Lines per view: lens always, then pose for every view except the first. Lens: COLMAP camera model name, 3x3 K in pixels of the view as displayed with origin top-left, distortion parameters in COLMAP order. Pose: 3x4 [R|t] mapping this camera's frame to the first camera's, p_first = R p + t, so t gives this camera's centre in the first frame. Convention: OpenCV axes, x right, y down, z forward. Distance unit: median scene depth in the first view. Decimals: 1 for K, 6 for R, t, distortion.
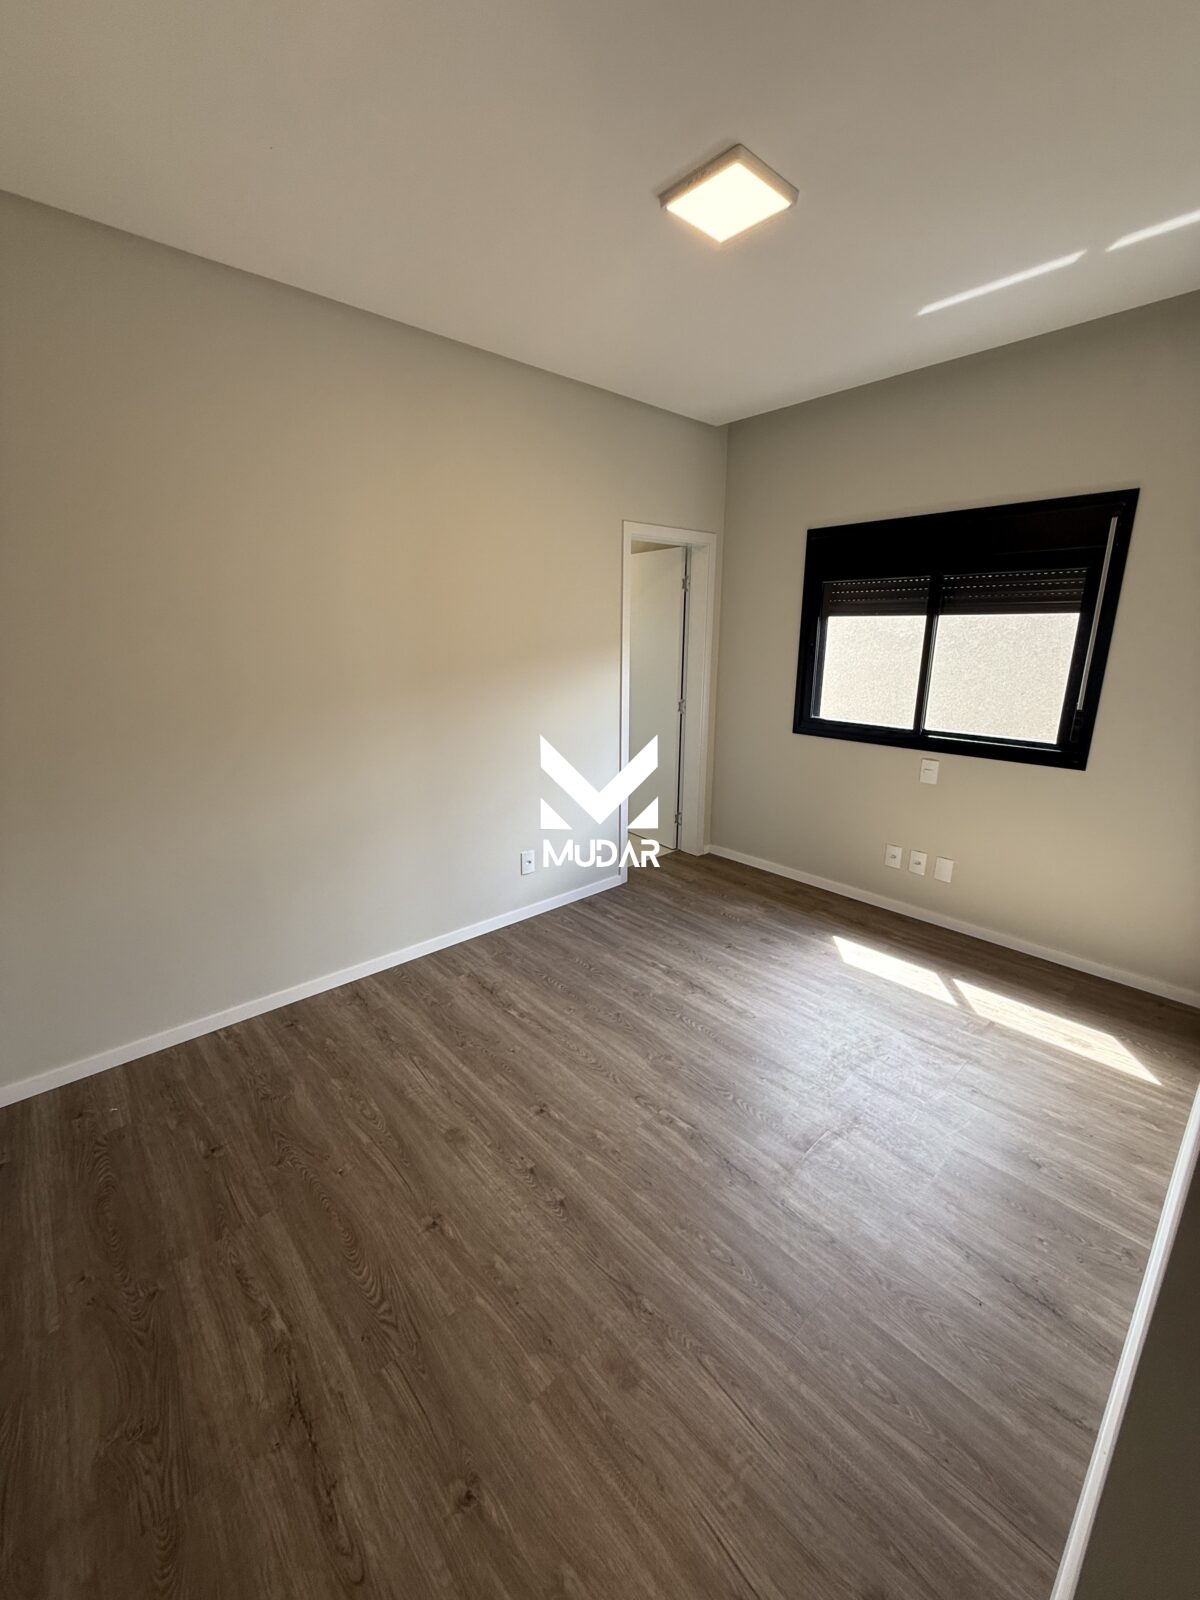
lens RADIAL K [[638.8, 0, 601.5], [0, 638.8, 794.2], [0, 0, 1]] dist [-0.001722, 0.000673]
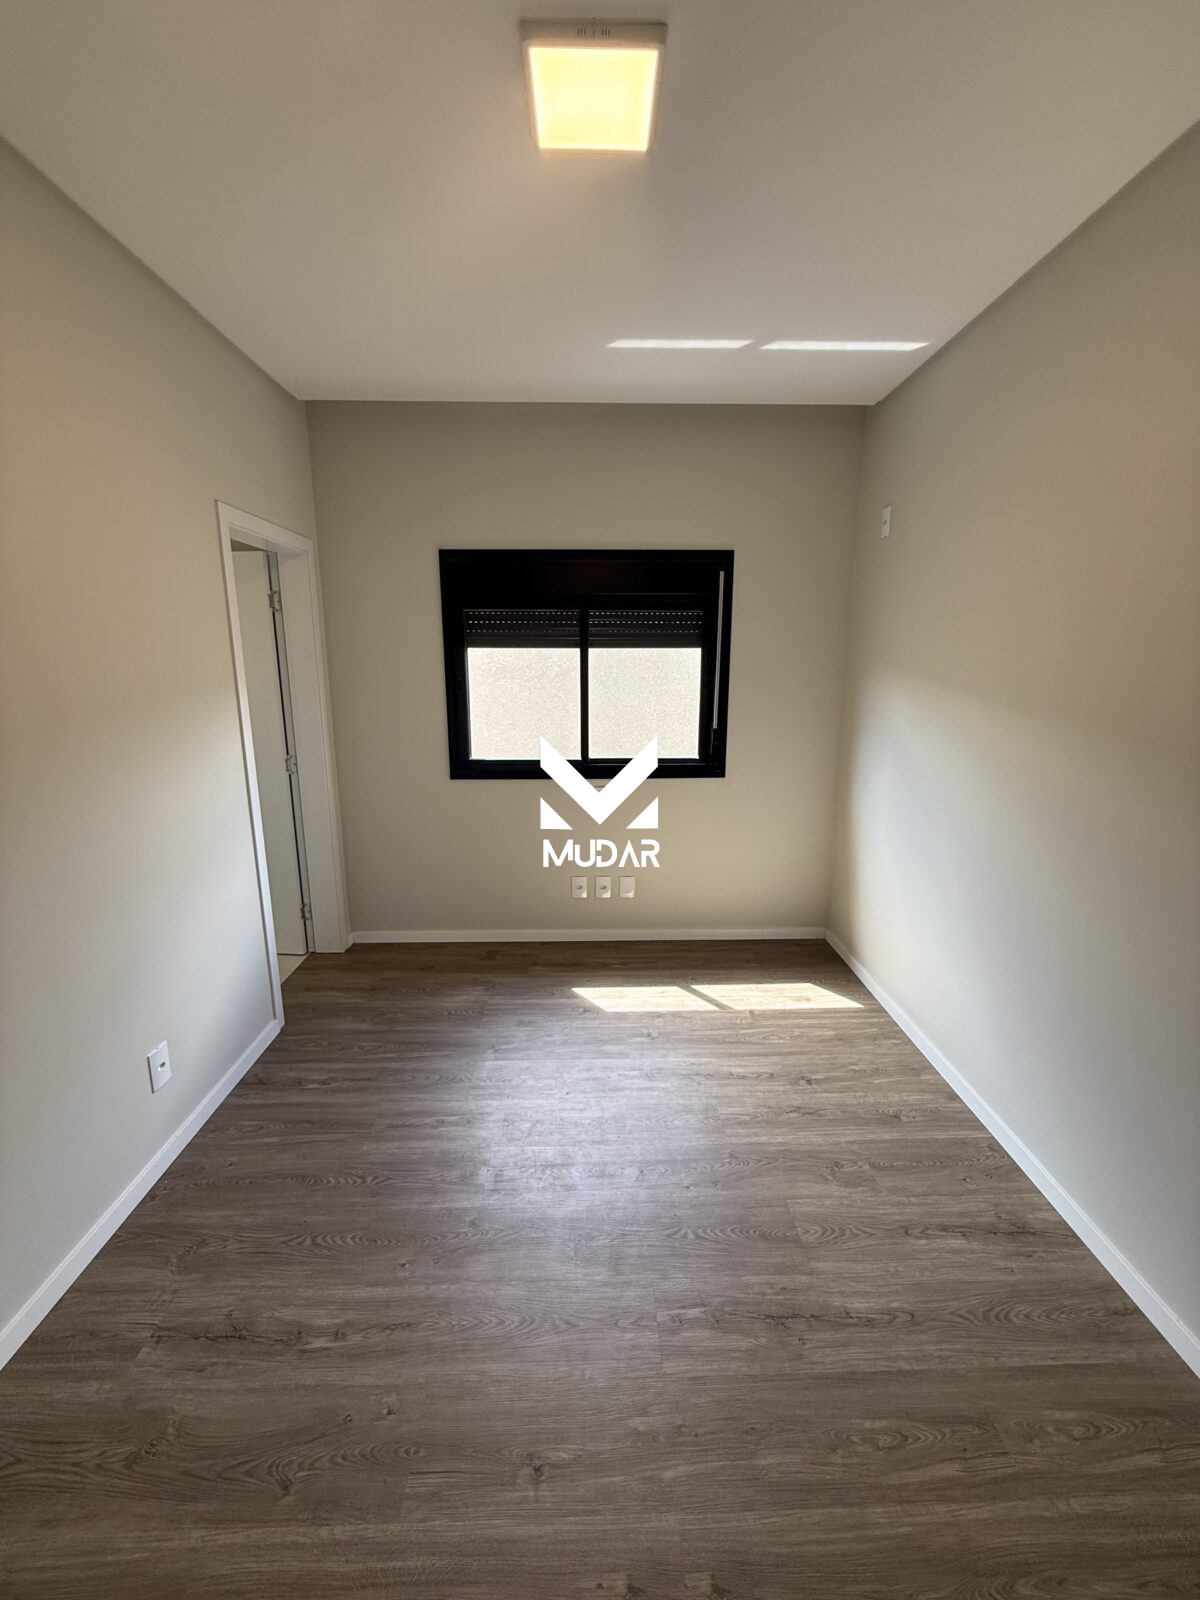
lens RADIAL K [[638.8, 0, 601.5], [0, 638.8, 794.2], [0, 0, 1]] dist [-0.001722, 0.000673]
pose [[0.654291, -0.155992, 0.739979, -0.310817], [0.189333, 0.981121, 0.039417, -0.103184], [-0.732158, 0.114312, 0.671474, 0.383982]]
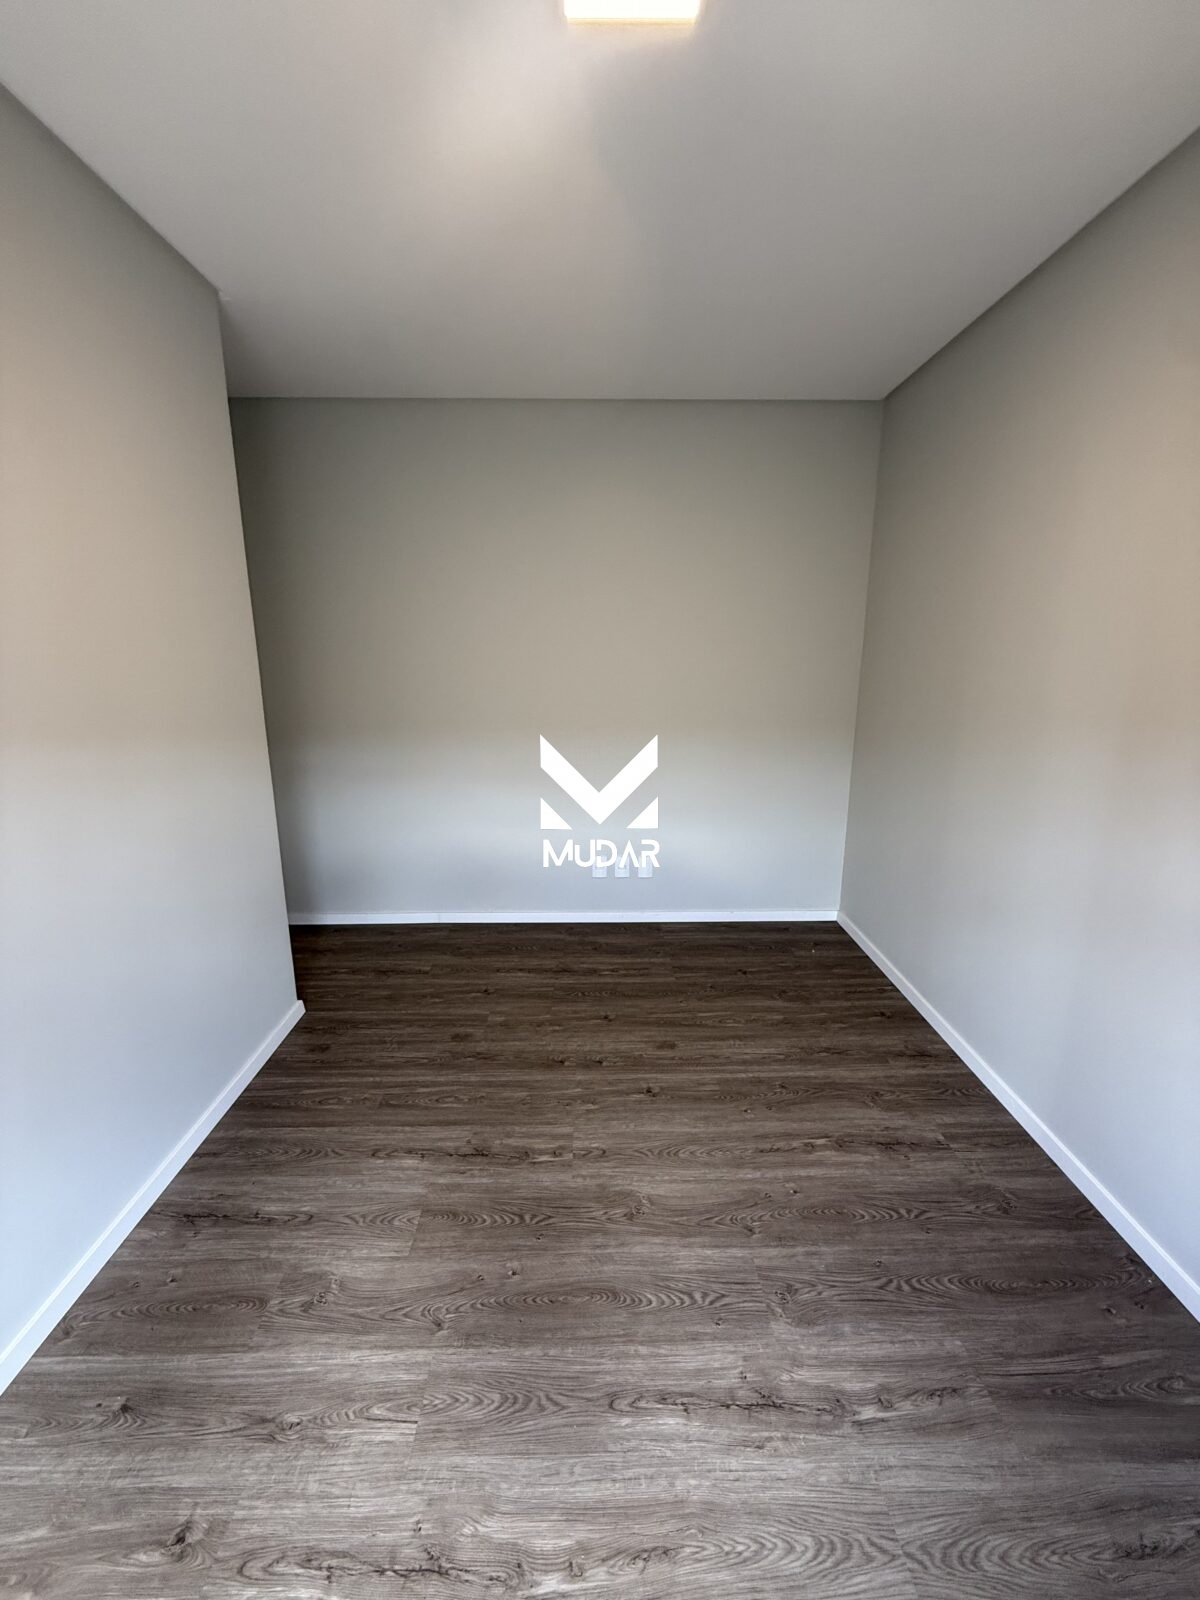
lens RADIAL K [[638.8, 0, 601.5], [0, 638.8, 794.2], [0, 0, 1]] dist [-0.001722, 0.000673]
pose [[-0.659560, 0.166260, -0.733034, 0.522767], [-0.187294, 0.908117, 0.374492, -0.272250], [0.727944, 0.384293, -0.567818, 1.070191]]
